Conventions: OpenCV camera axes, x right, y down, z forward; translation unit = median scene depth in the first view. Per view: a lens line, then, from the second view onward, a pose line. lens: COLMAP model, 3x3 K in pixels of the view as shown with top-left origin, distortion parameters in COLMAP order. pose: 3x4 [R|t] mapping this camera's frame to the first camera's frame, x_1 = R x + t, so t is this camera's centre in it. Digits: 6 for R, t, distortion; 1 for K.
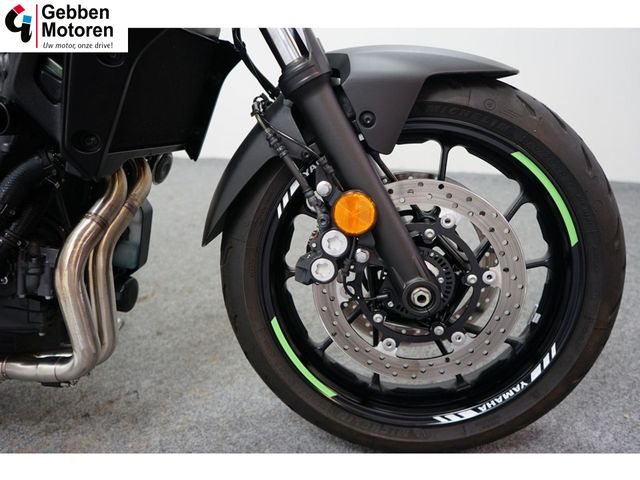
lens RADIAL K [[516.9, 0, 320.9], [0, 516.9, 239.2], [0, 0, 1]] dist [-0.003349, 0.002229]
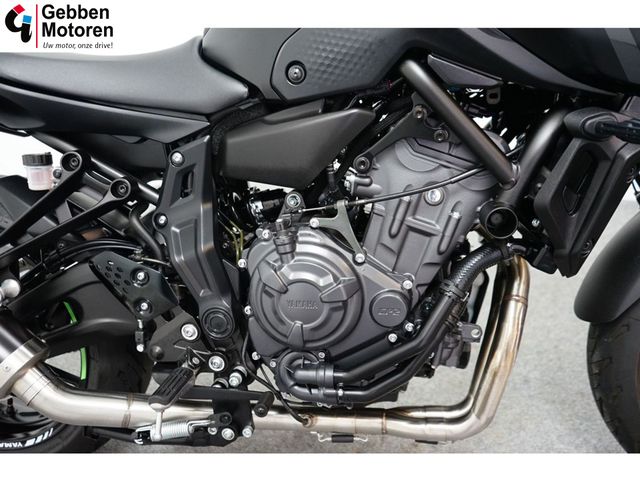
lens RADIAL K [[516.9, 0, 320.8], [0, 516.9, 242.6], [0, 0, 1]] dist [-0.003349, 0.002229]
pose [[0.999791, 0.020155, -0.003284, -0.703762], [-0.020004, 0.998966, 0.040822, -0.162959], [0.004103, -0.040747, 0.999161, -0.061783]]
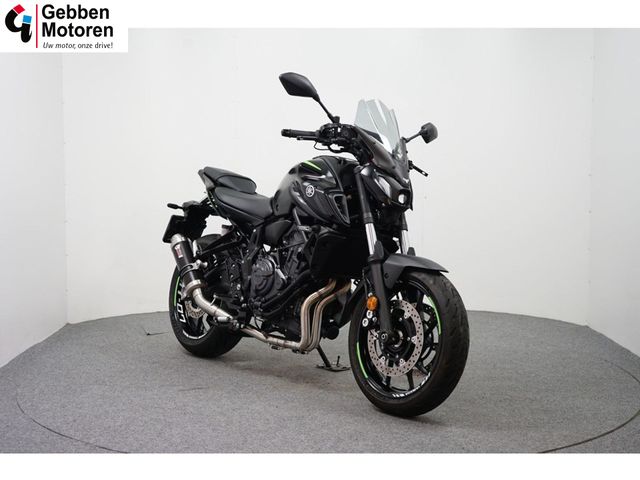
lens RADIAL K [[946.1, 0, 319.7], [0, 946.1, 241.1], [0, 0, 1]] dist [-0.049870, 0.000000]
pose [[0.708856, 0.147823, -0.689690, 2.741652], [-0.330798, 0.933265, -0.139962, 0.369238], [0.622974, 0.327360, 0.710450, -2.484146]]
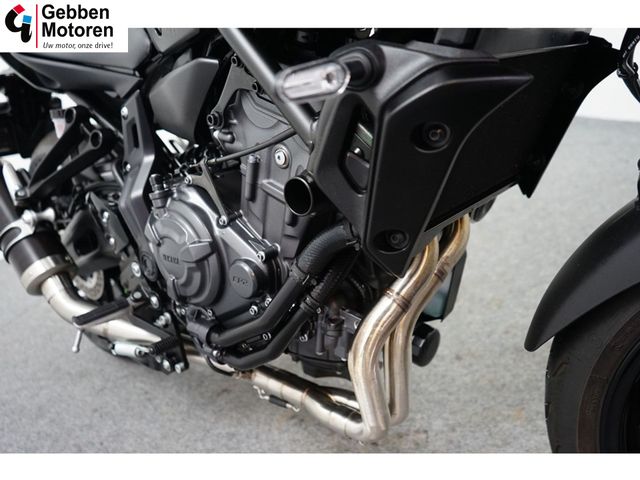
lens RADIAL K [[516.9, 0, 319.4], [0, 516.9, 239.6], [0, 0, 1]] dist [-0.003349, 0.002229]
pose [[0.829440, 0.151923, -0.537539, -0.085979], [-0.065663, 0.982151, 0.176263, -0.225352], [0.554723, -0.110903, 0.824611, 0.204445]]
